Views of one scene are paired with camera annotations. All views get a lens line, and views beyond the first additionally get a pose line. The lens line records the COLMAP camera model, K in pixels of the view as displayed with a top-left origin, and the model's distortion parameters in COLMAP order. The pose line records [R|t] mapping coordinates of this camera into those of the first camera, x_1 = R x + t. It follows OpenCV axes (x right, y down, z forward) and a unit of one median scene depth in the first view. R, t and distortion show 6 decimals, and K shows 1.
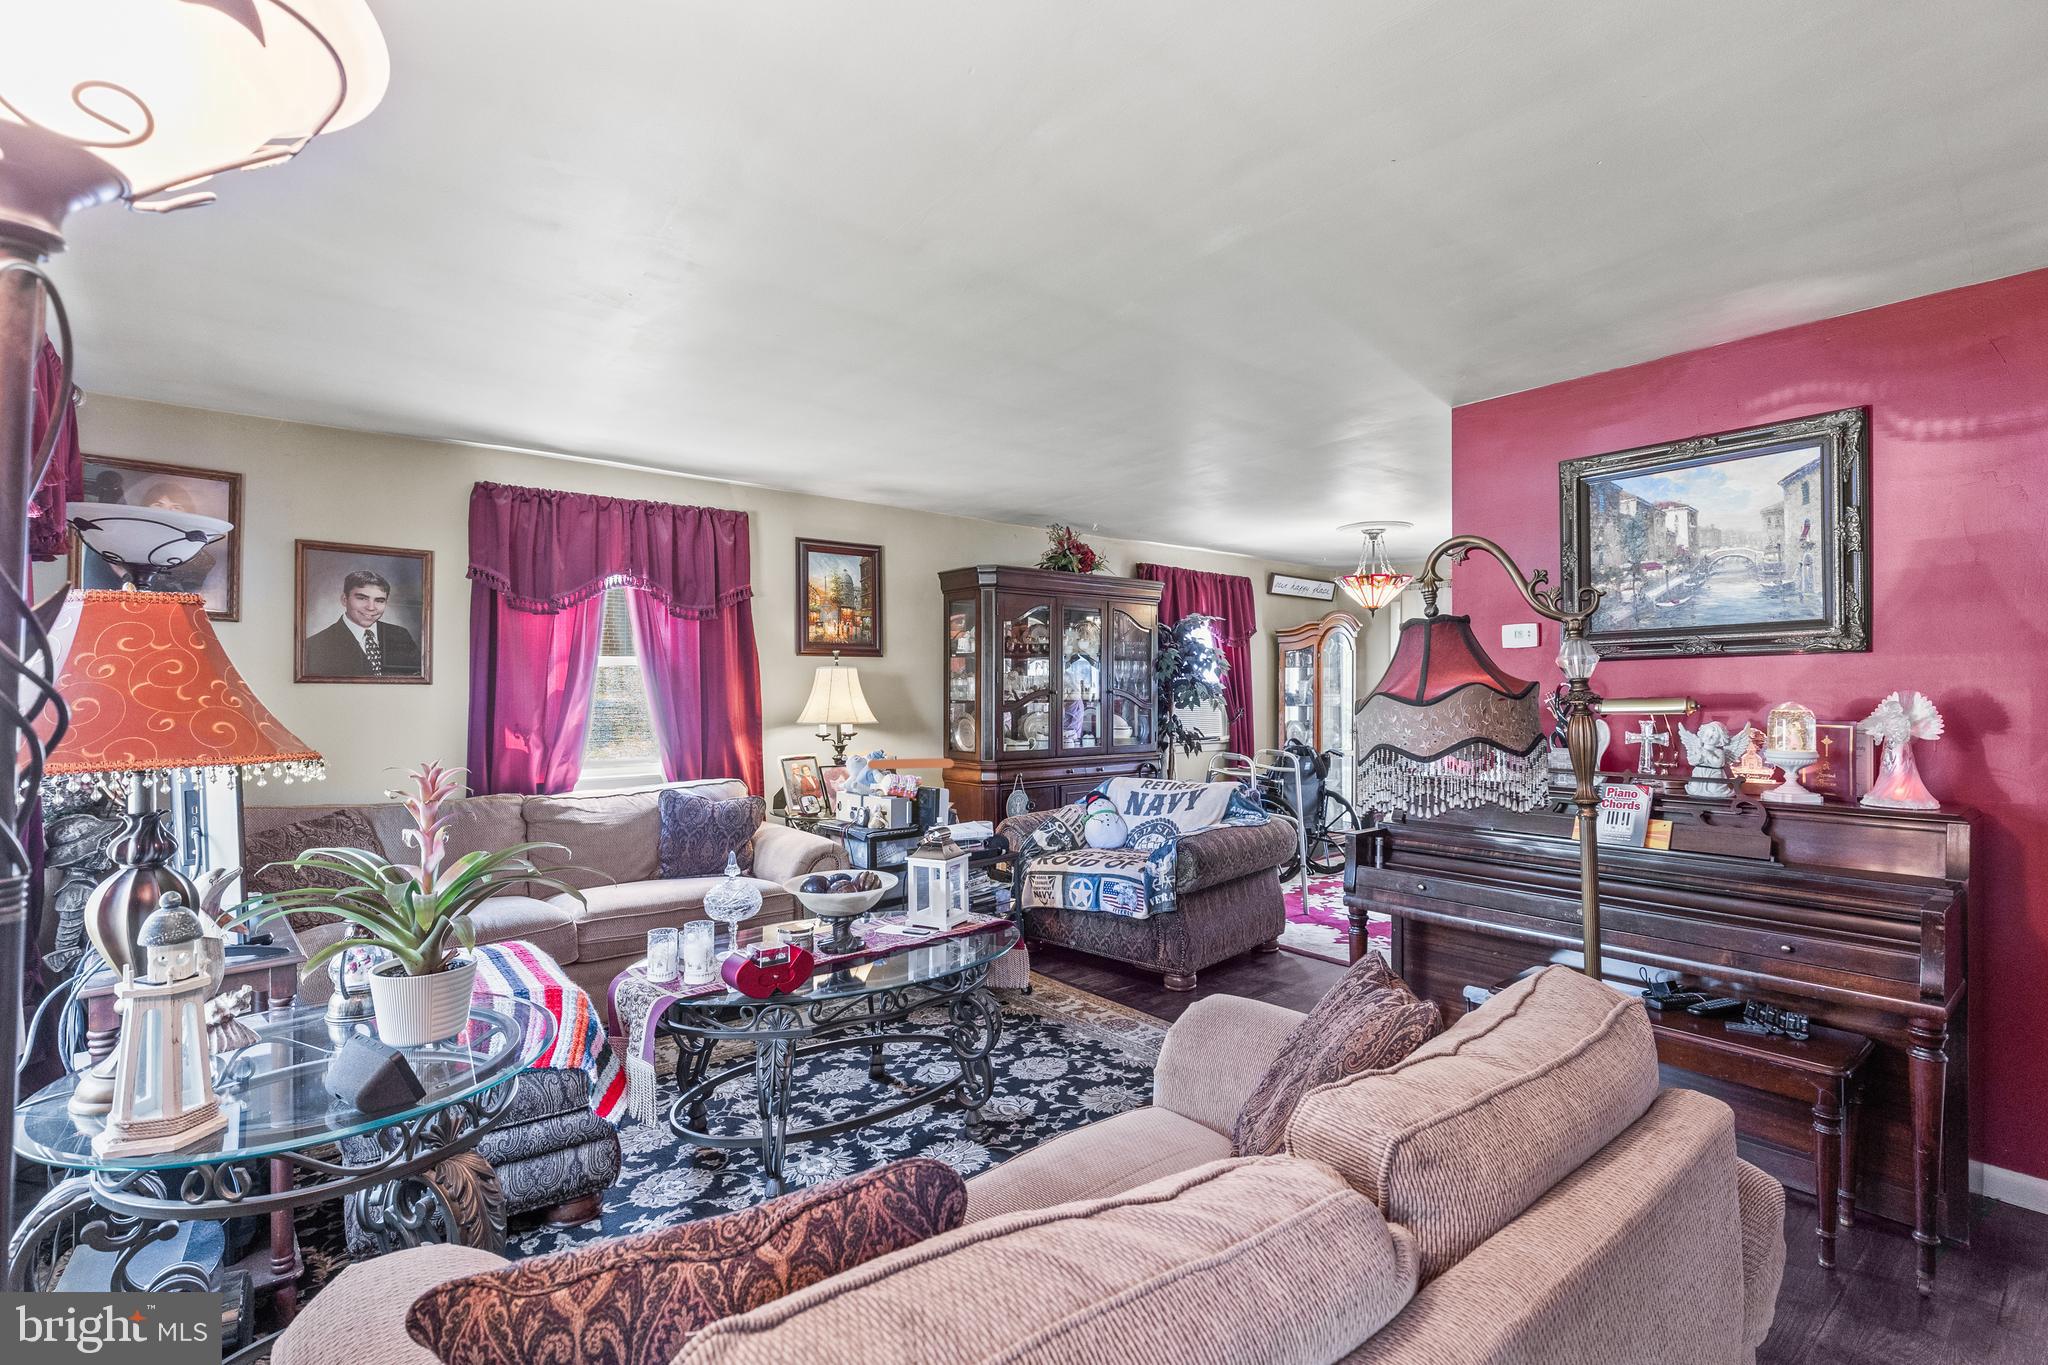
lens RADIAL K [[933.1, 0, 1013.5], [0, 933.1, 688.8], [0, 0, 1]] dist [0.004918, 0.000308]
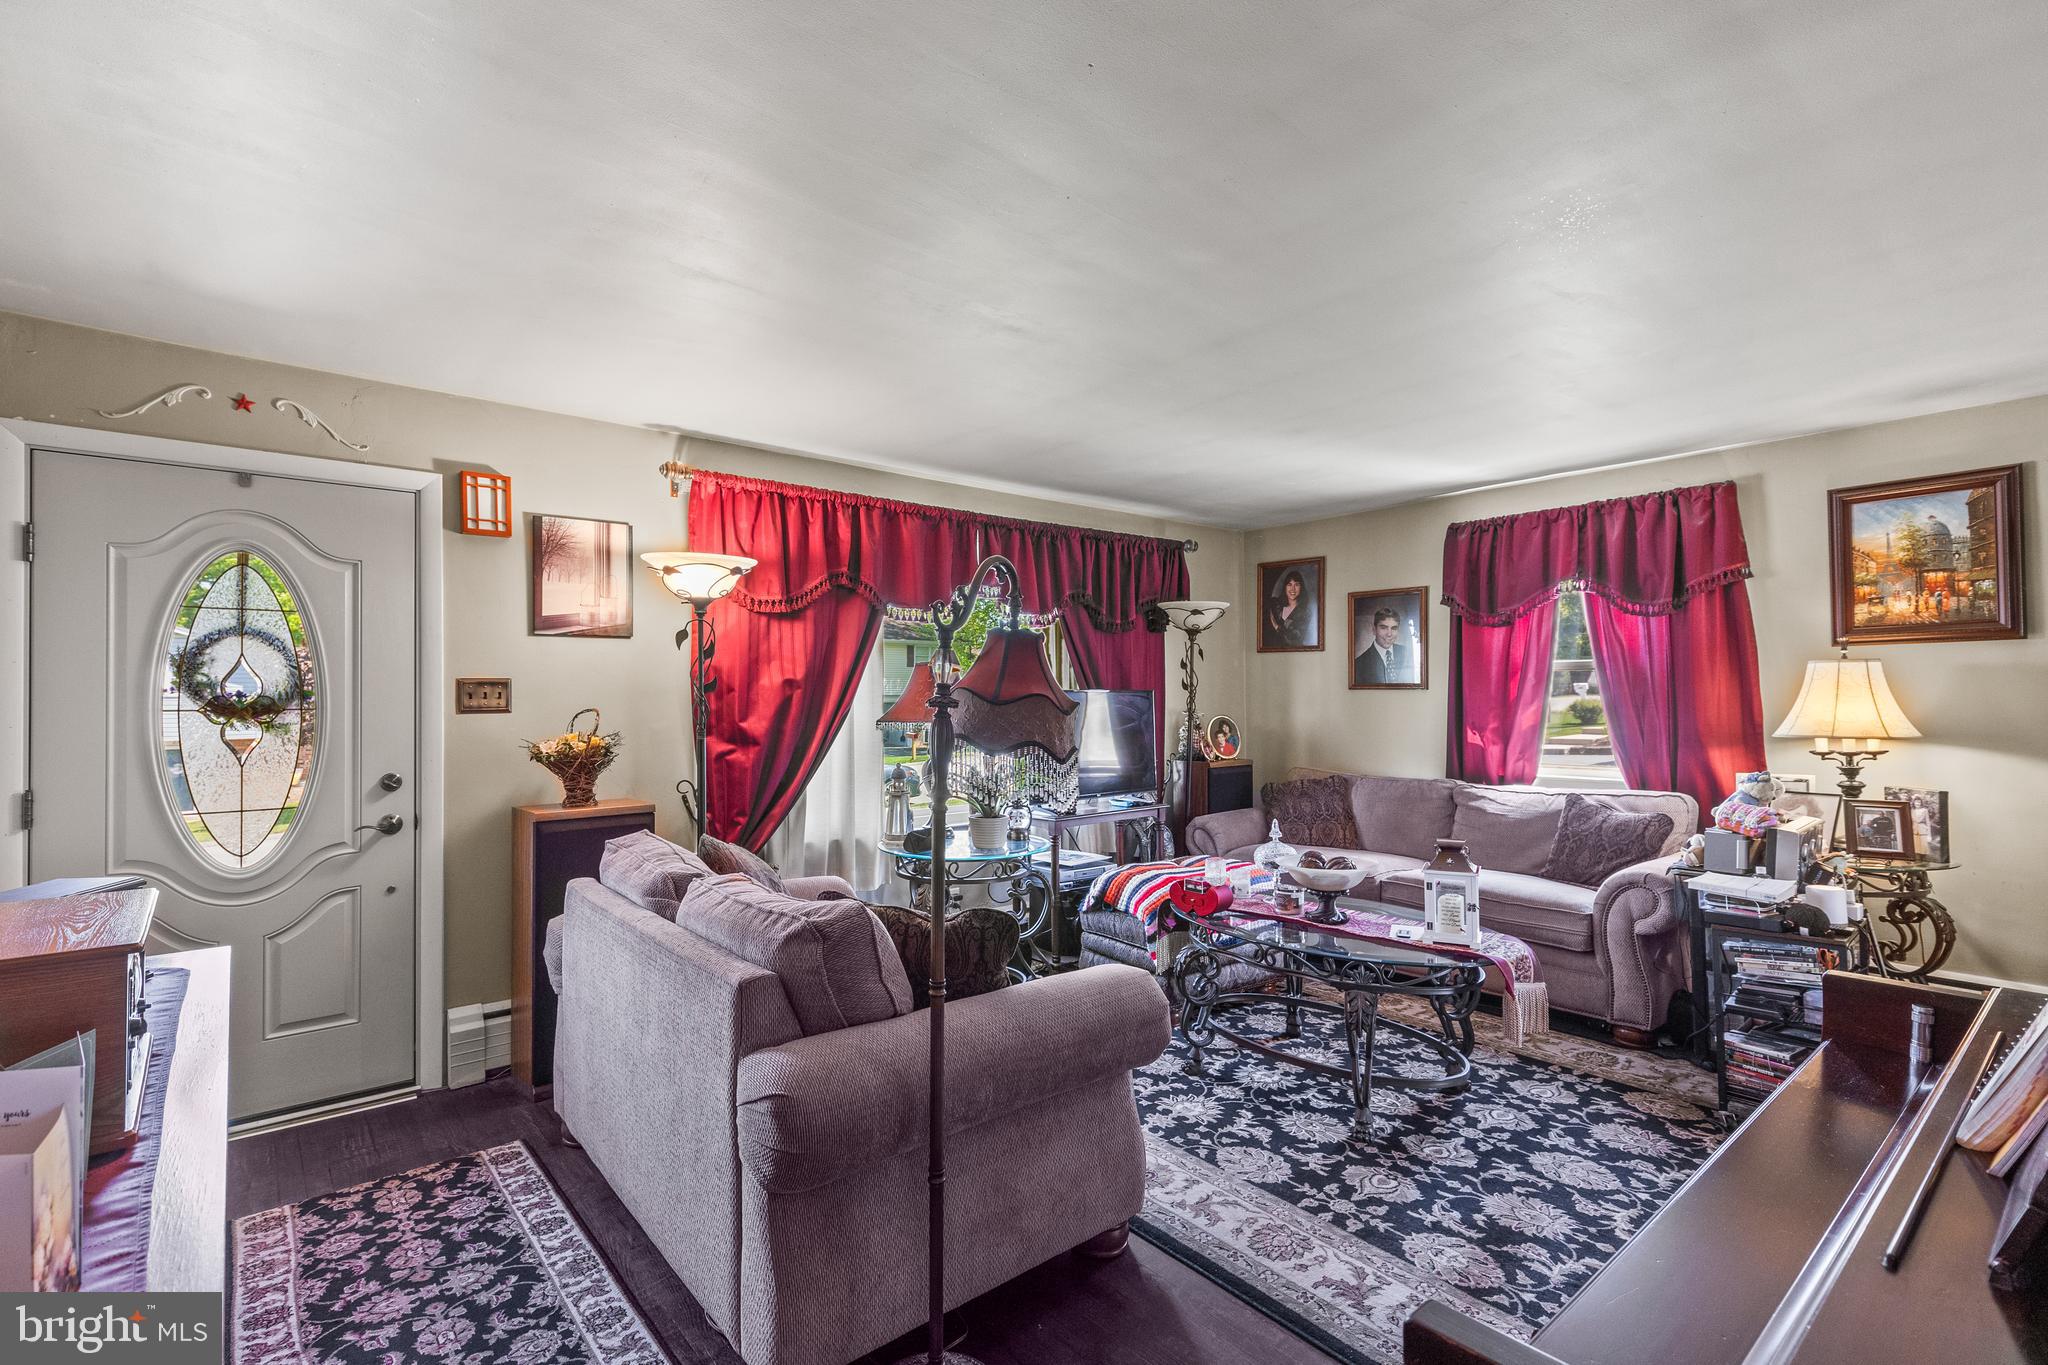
lens RADIAL K [[933.1, 0, 1012.5], [0, 933.1, 681.6], [0, 0, 1]] dist [0.004918, 0.000308]
pose [[0.009576, -0.015655, -0.999832, 0.634073], [0.005555, 0.999863, -0.015603, 0.001404], [0.999939, -0.005405, 0.009662, 0.400635]]
